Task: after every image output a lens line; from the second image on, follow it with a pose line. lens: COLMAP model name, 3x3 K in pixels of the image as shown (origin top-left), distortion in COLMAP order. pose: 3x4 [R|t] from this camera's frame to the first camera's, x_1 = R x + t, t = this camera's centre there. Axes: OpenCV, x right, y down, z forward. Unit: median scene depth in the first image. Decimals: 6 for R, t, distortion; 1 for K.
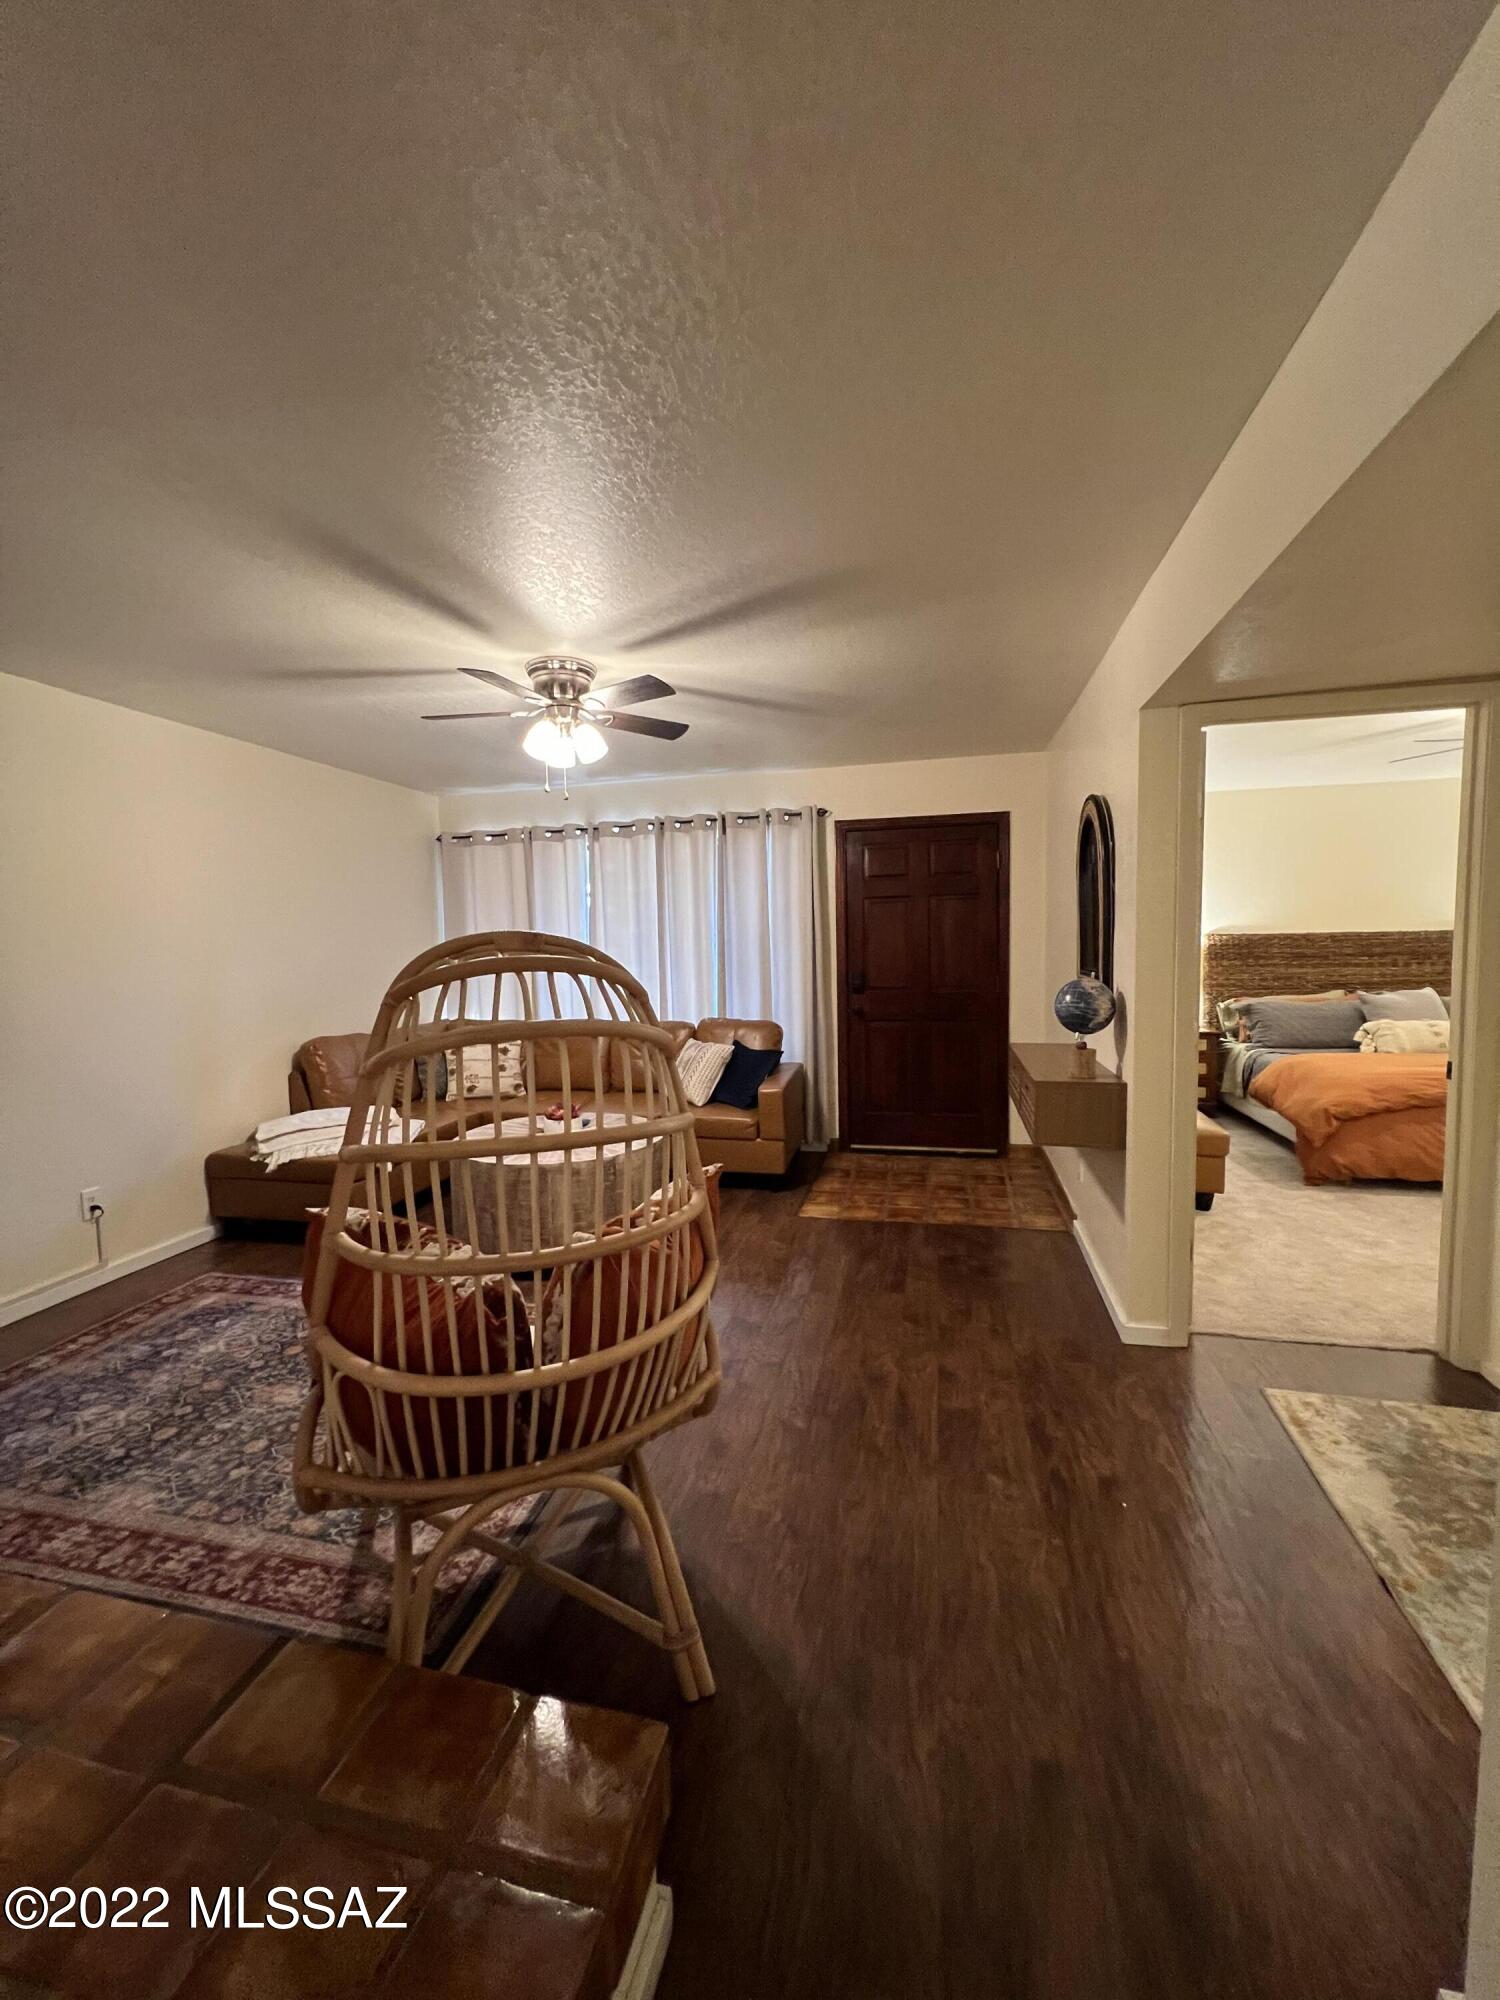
lens RADIAL K [[810.8, 0, 739.8], [0, 810.8, 1000.8], [0, 0, 1]] dist [-0.009445, 0.000131]
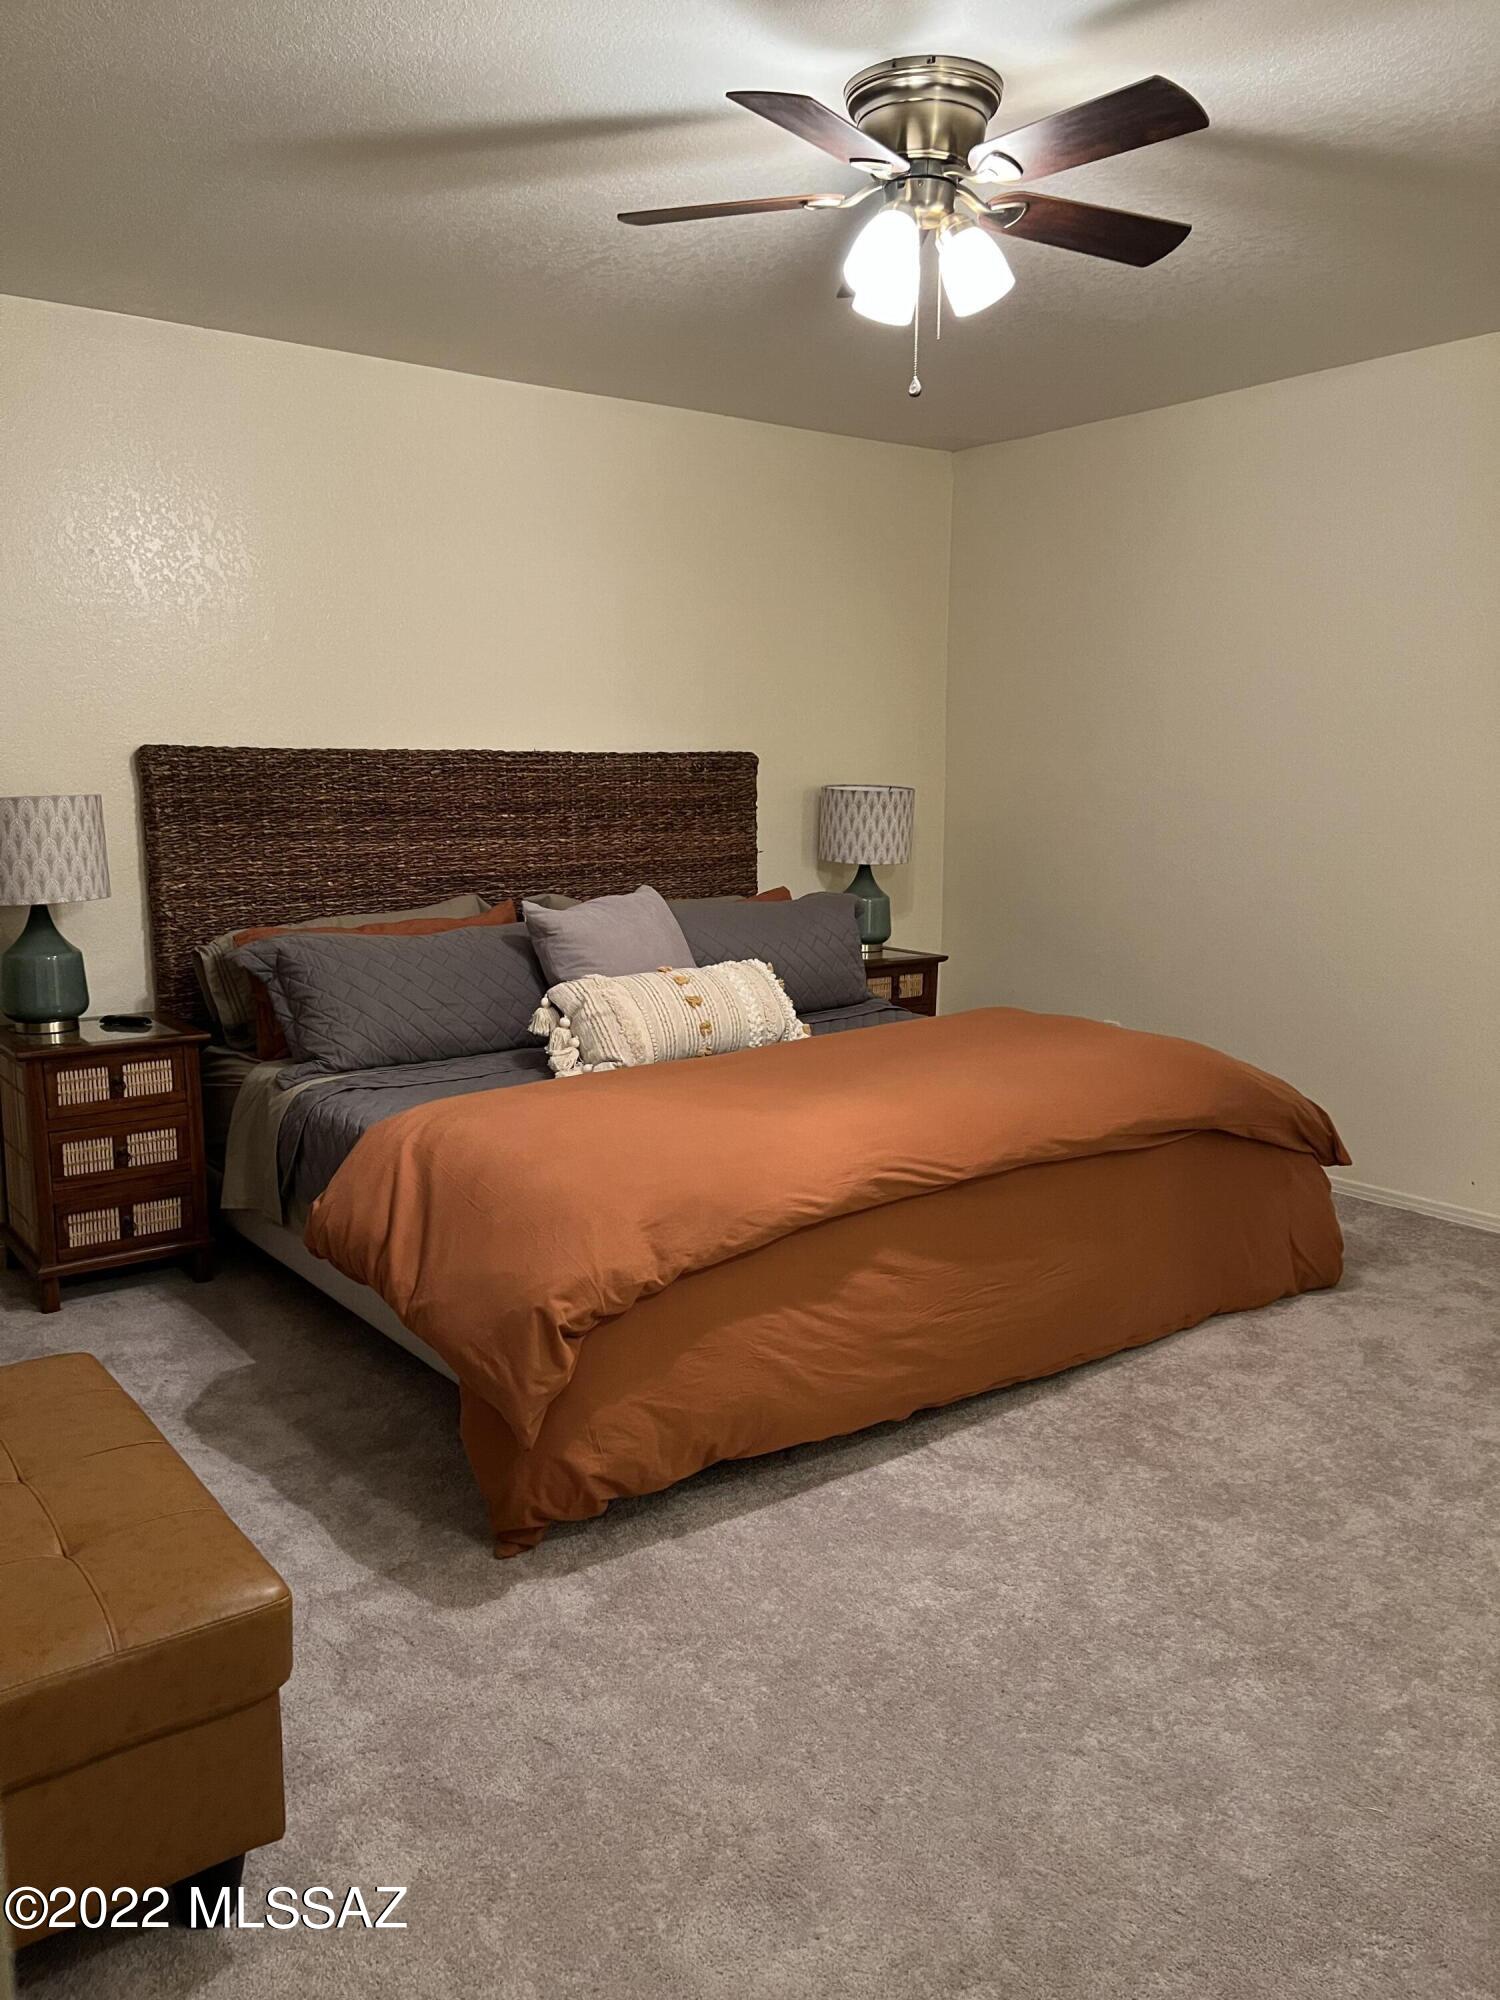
lens RADIAL K [[1483.3, 0, 751.5], [0, 1483.3, 1030.8], [0, 0, 1]] dist [0.019294, -0.041815]
pose [[0.631026, -0.113032, 0.767483, 0.251162], [0.043438, 0.992924, 0.110519, -0.021663], [-0.774545, -0.036402, 0.631471, 0.413586]]
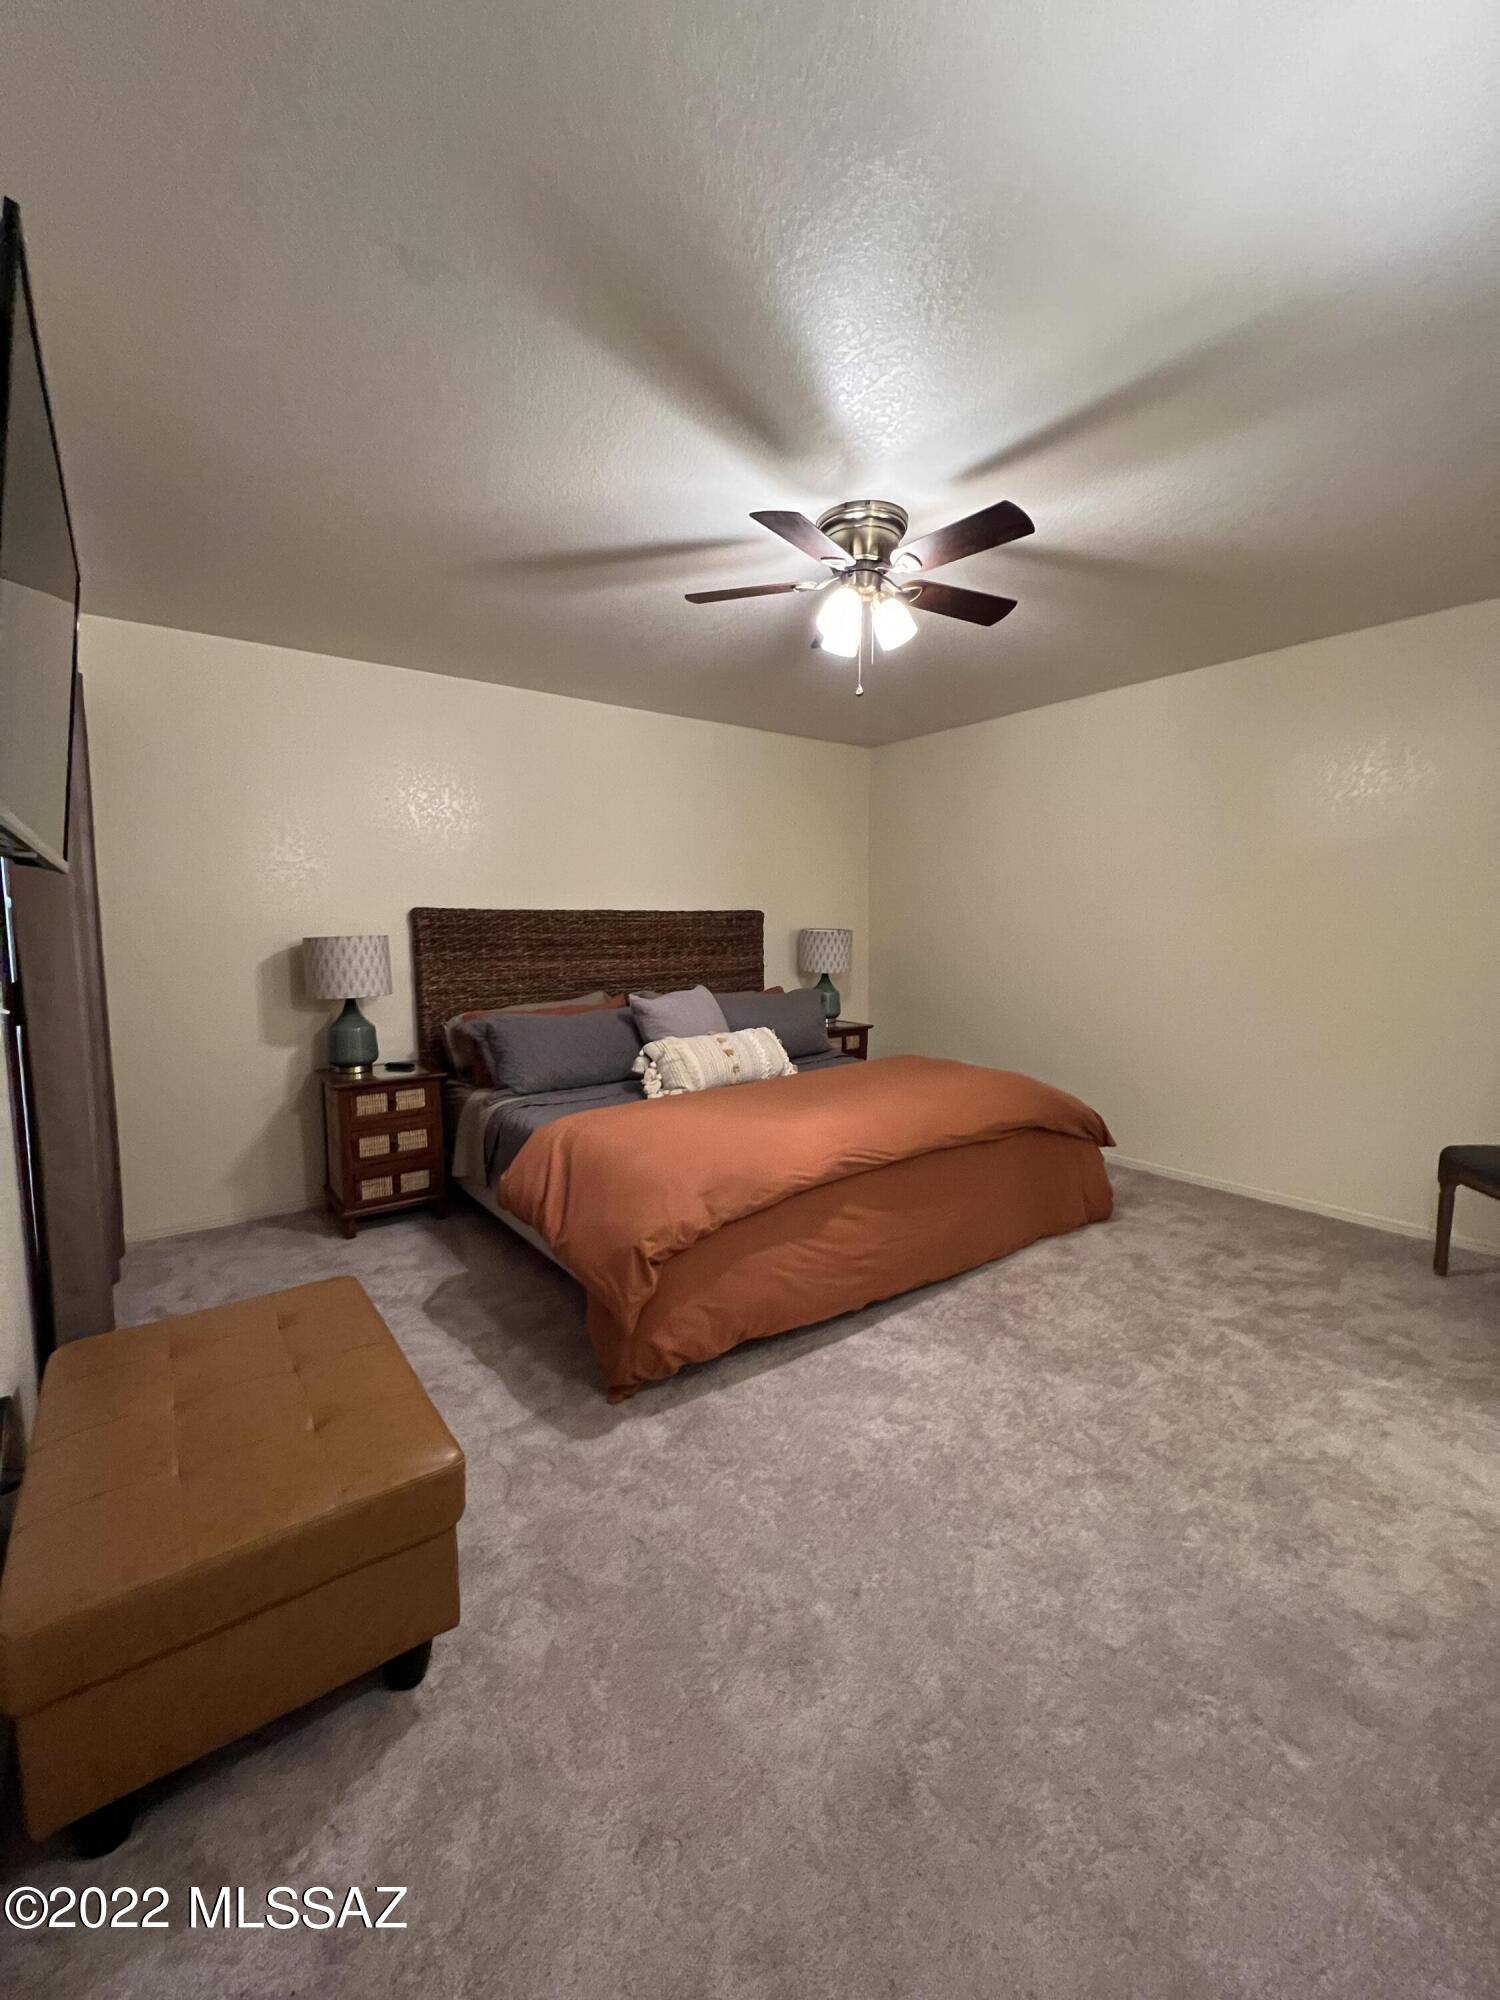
lens RADIAL K [[810.8, 0, 739.8], [0, 810.8, 1000.8], [0, 0, 1]] dist [-0.009445, 0.000131]
pose [[0.646733, -0.054498, 0.760767, 0.281683], [0.051384, 0.998291, 0.027831, -0.018696], [-0.760984, 0.021092, 0.648428, 0.443958]]
